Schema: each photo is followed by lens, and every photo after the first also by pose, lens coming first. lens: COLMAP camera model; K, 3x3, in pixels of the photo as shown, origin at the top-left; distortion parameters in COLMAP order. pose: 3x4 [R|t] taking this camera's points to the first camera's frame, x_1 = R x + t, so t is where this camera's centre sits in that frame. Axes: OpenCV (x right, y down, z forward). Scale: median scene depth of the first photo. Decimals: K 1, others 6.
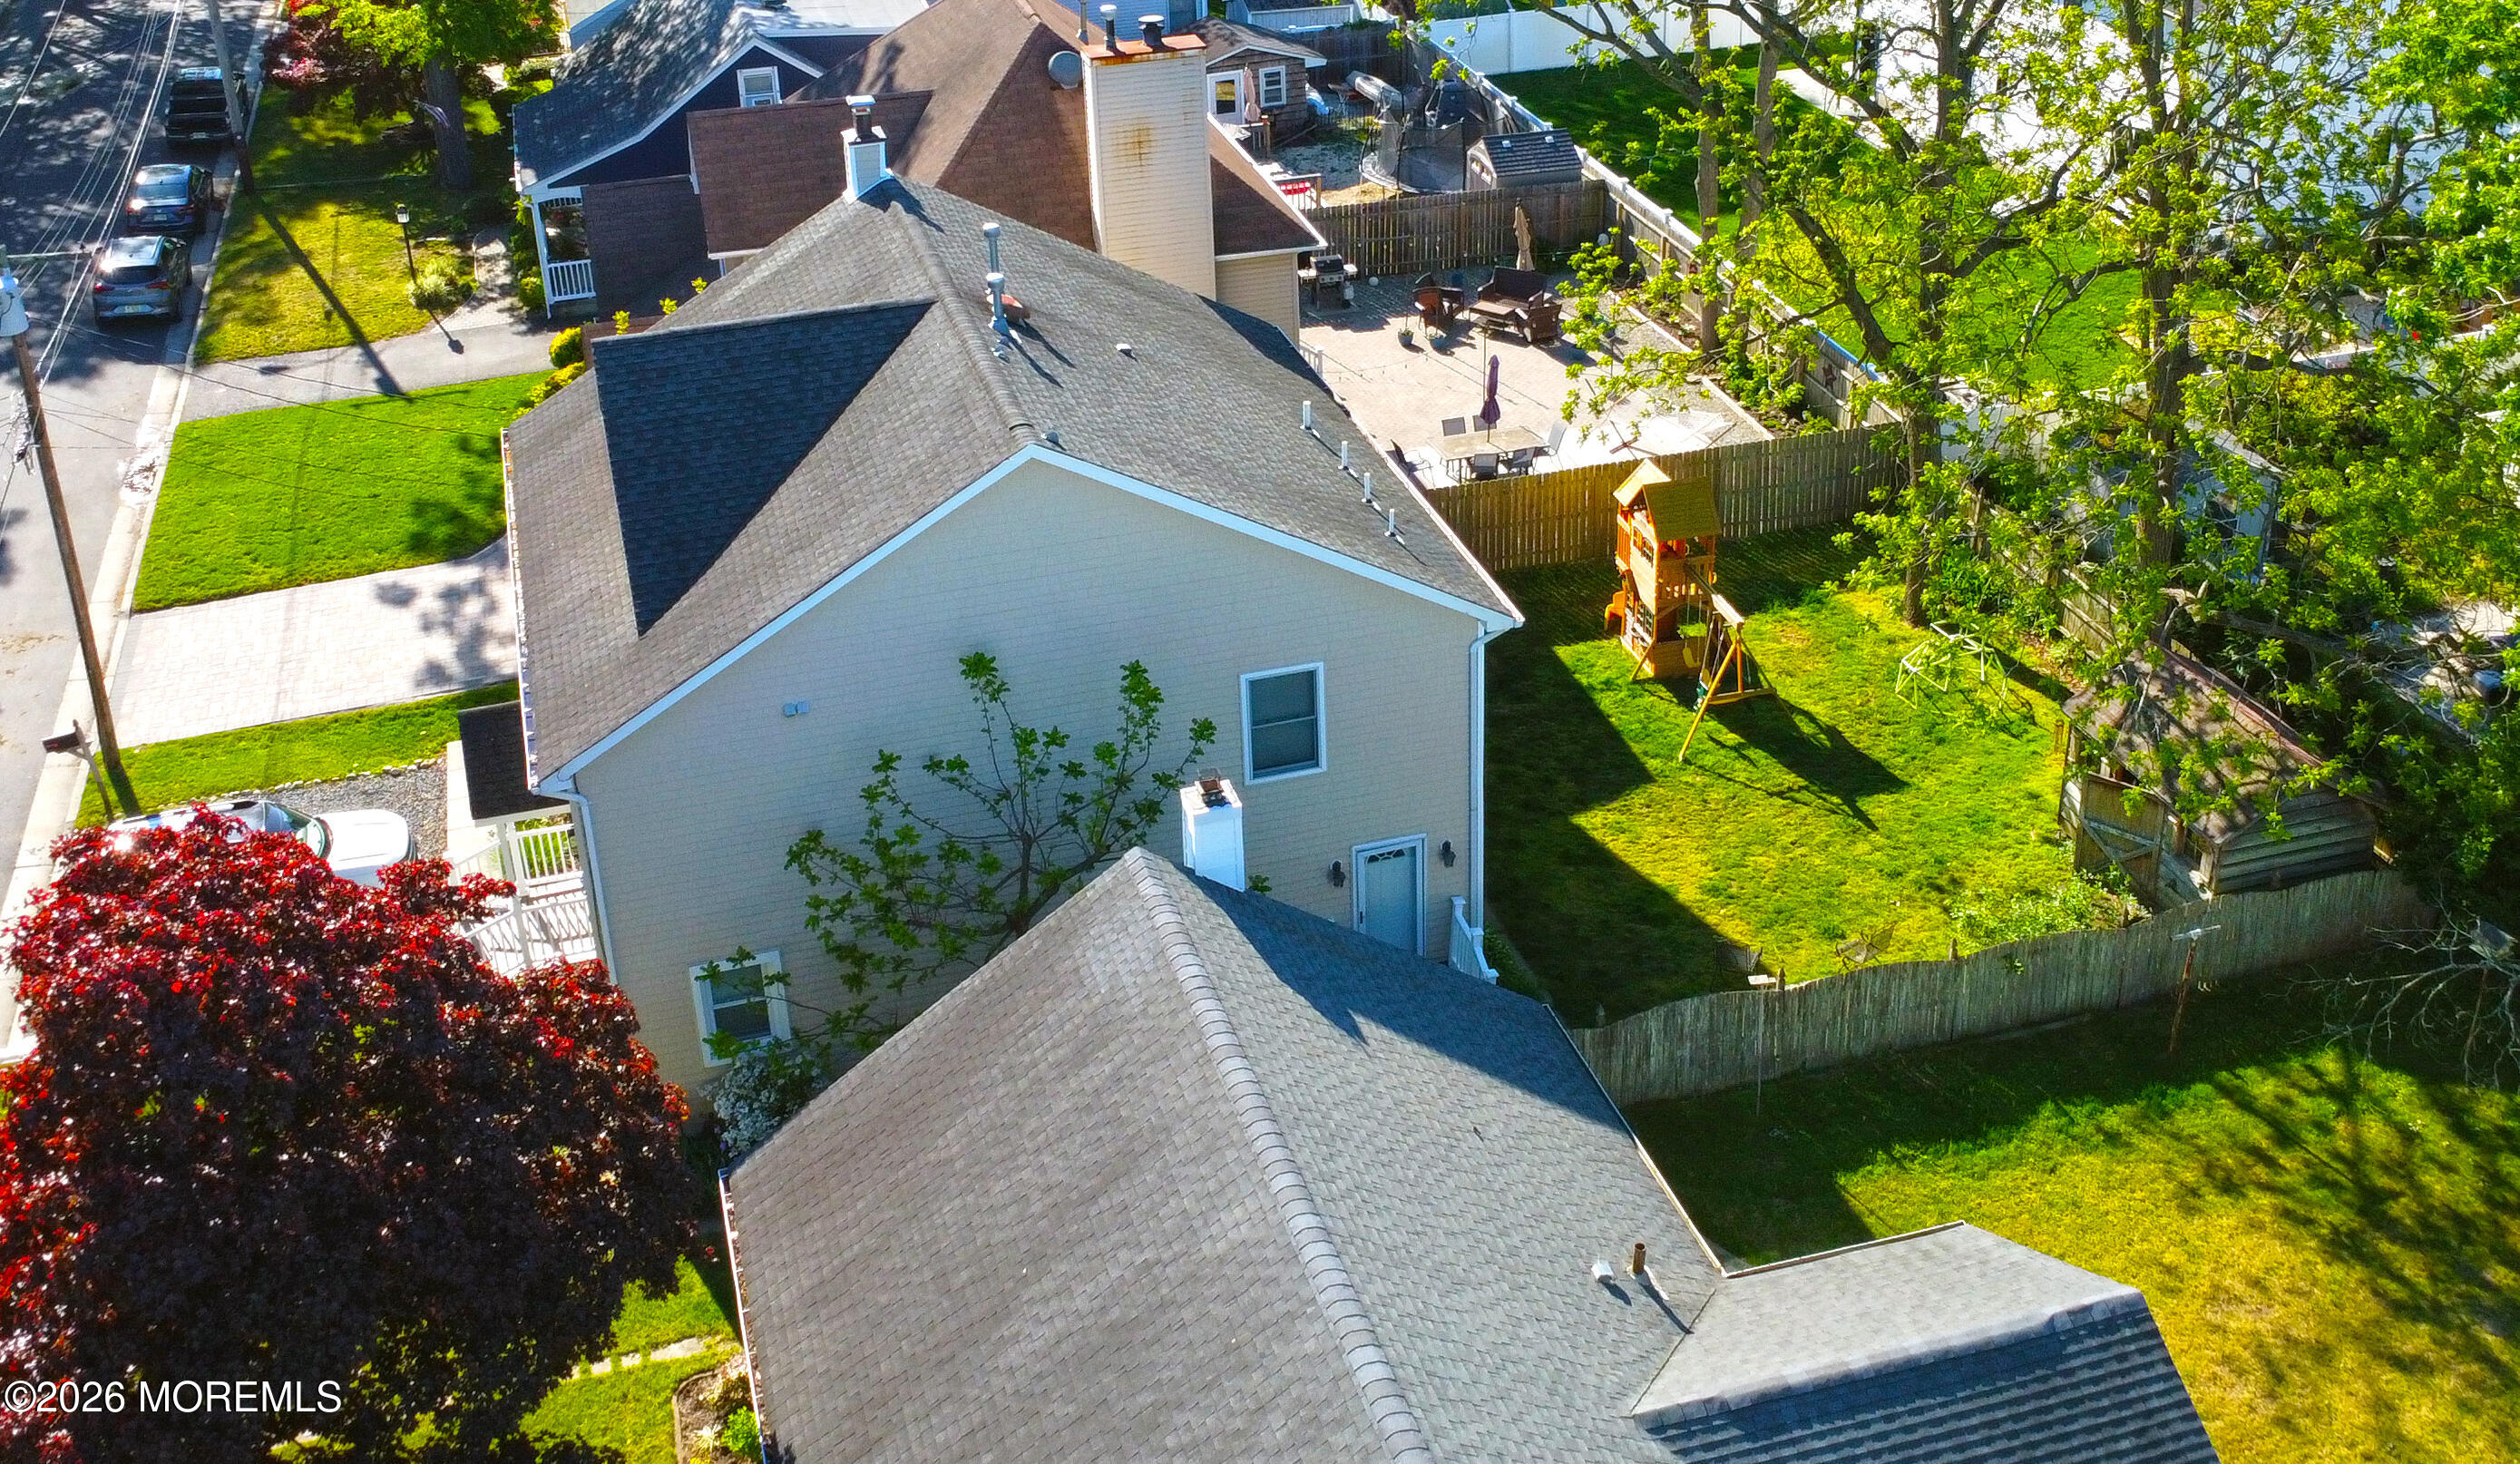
lens RADIAL K [[2572.9, 0, 1316.1], [0, 2572.9, 569.7], [0, 0, 1]] dist [-0.006365, -0.011595]
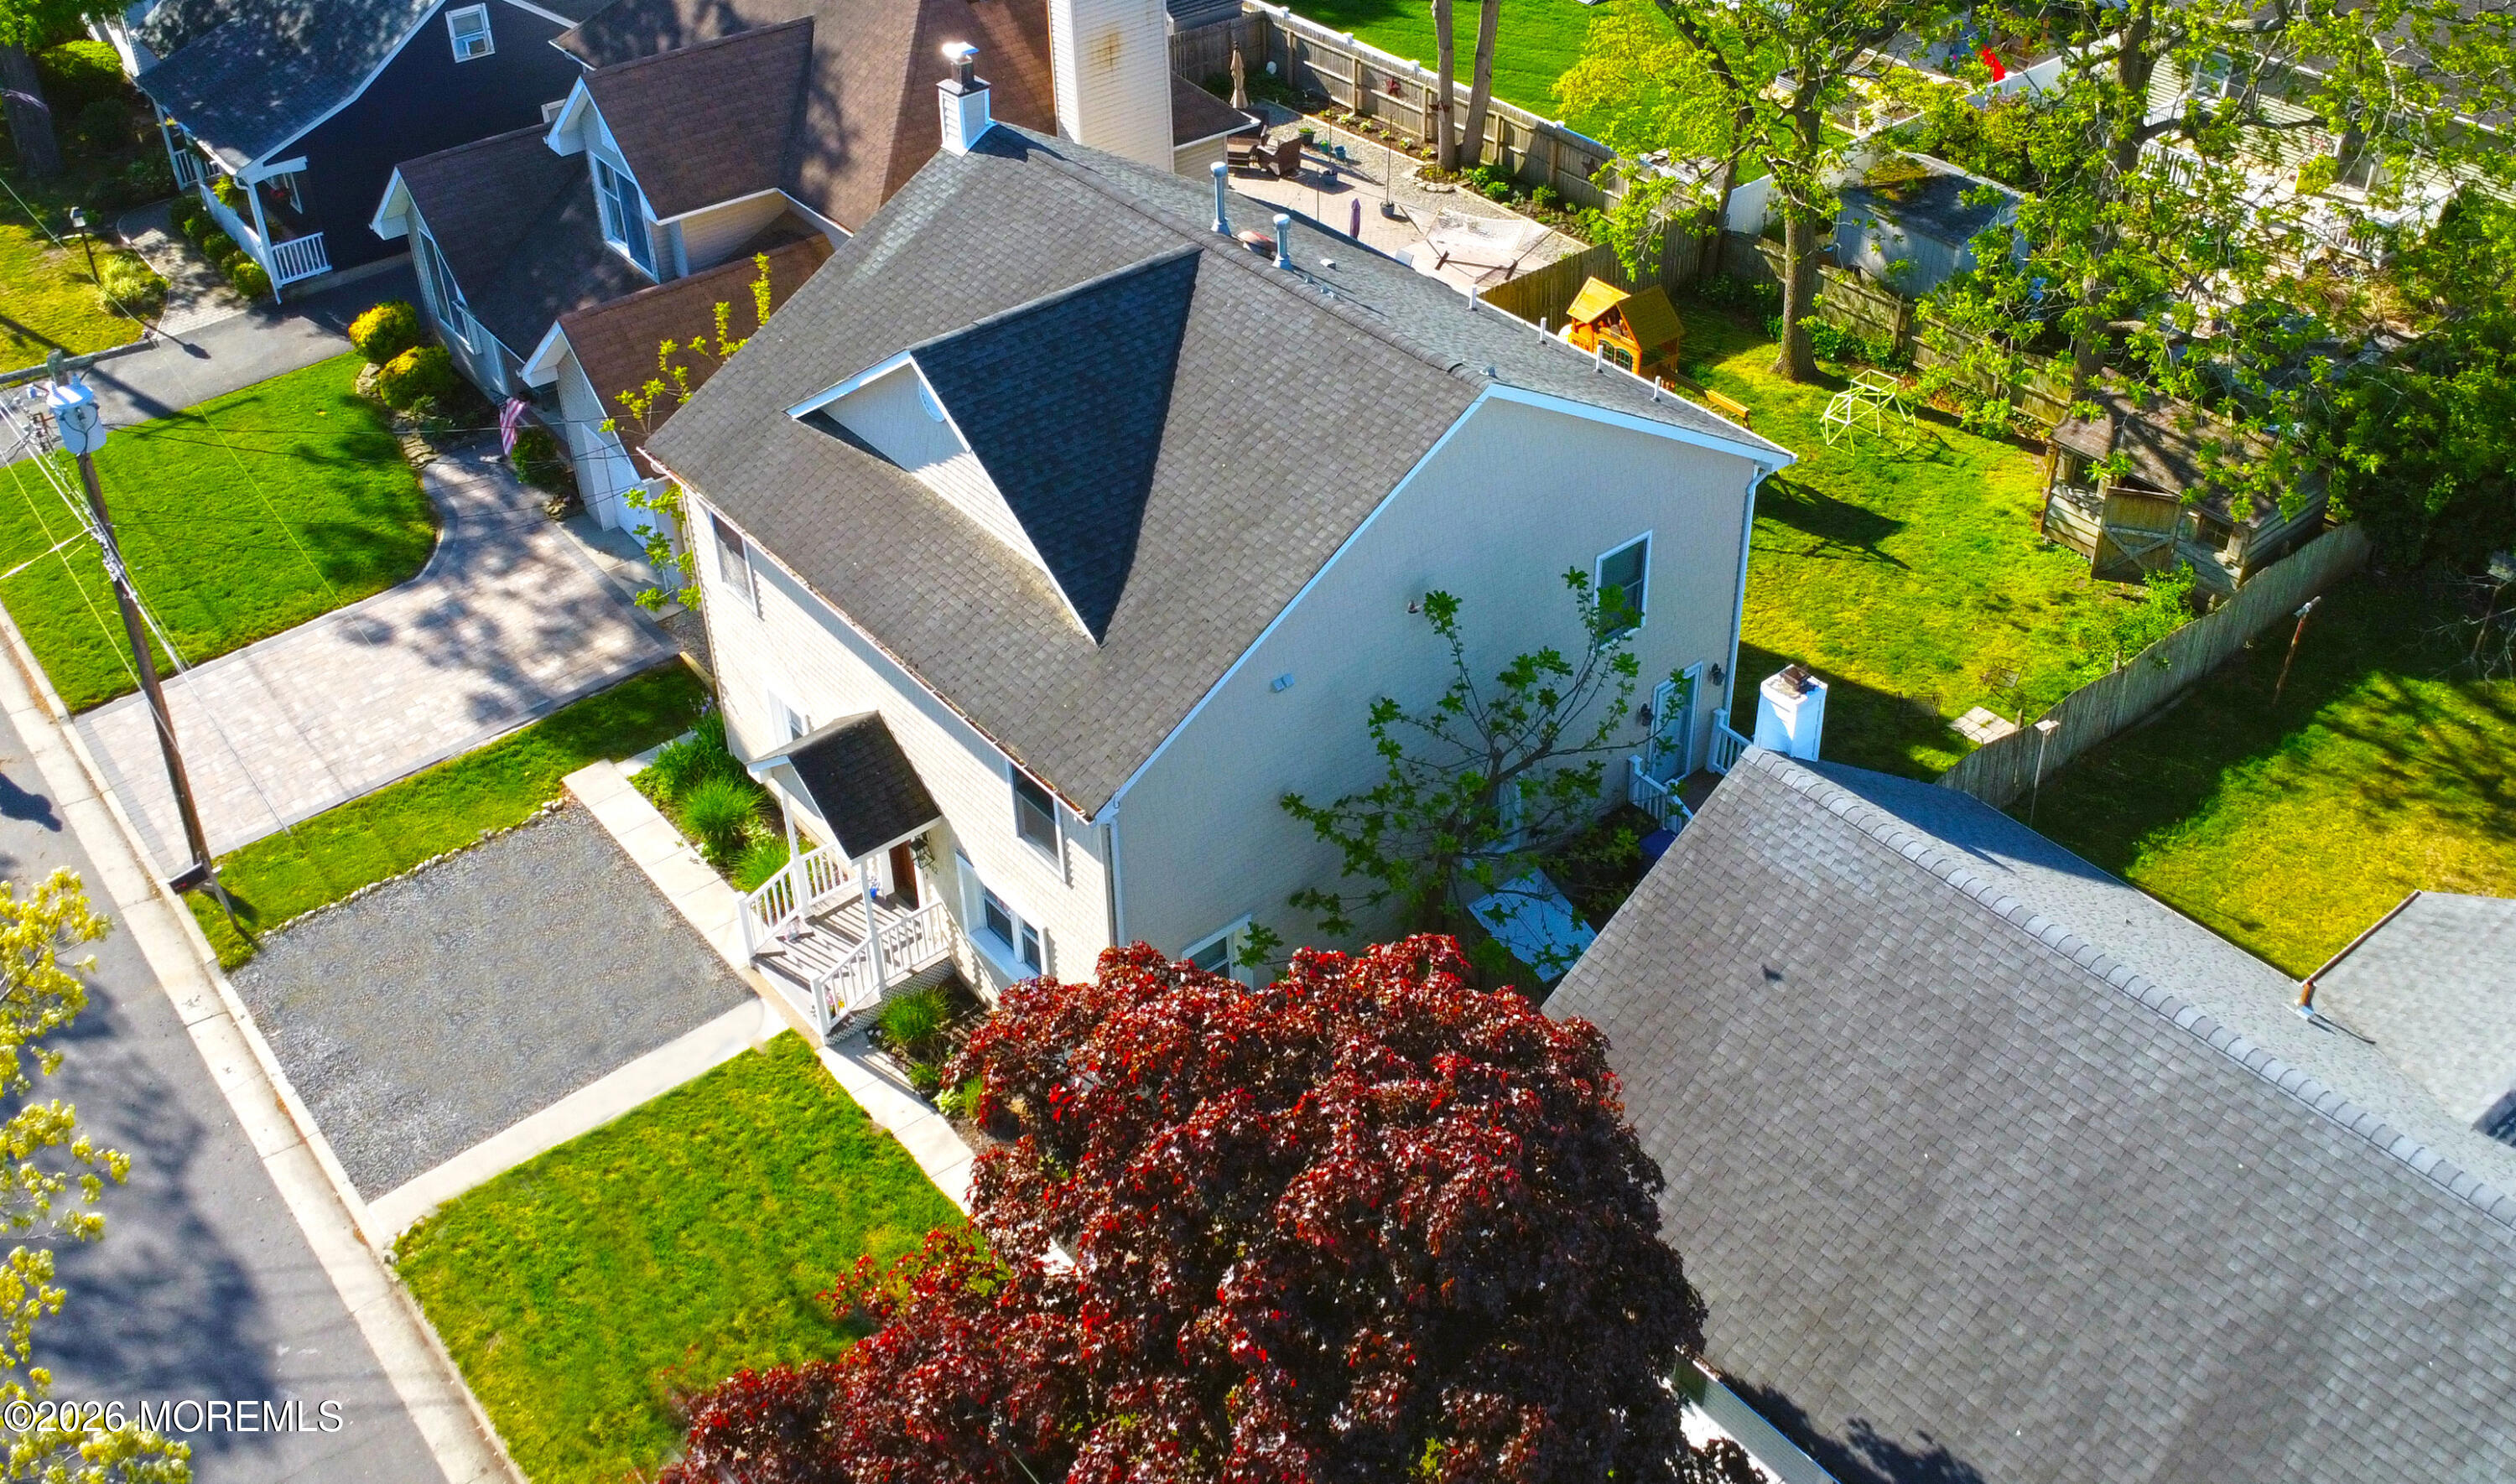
lens RADIAL K [[2310.3, 0, 1255.0], [0, 2310.3, 580.9], [0, 0, 1]] dist [-0.010319, -0.000039]
pose [[0.926681, -0.204087, 0.315613, -0.321006], [0.166206, 0.975680, 0.142911, -0.075862], [-0.337104, -0.079976, 0.938064, 0.102733]]
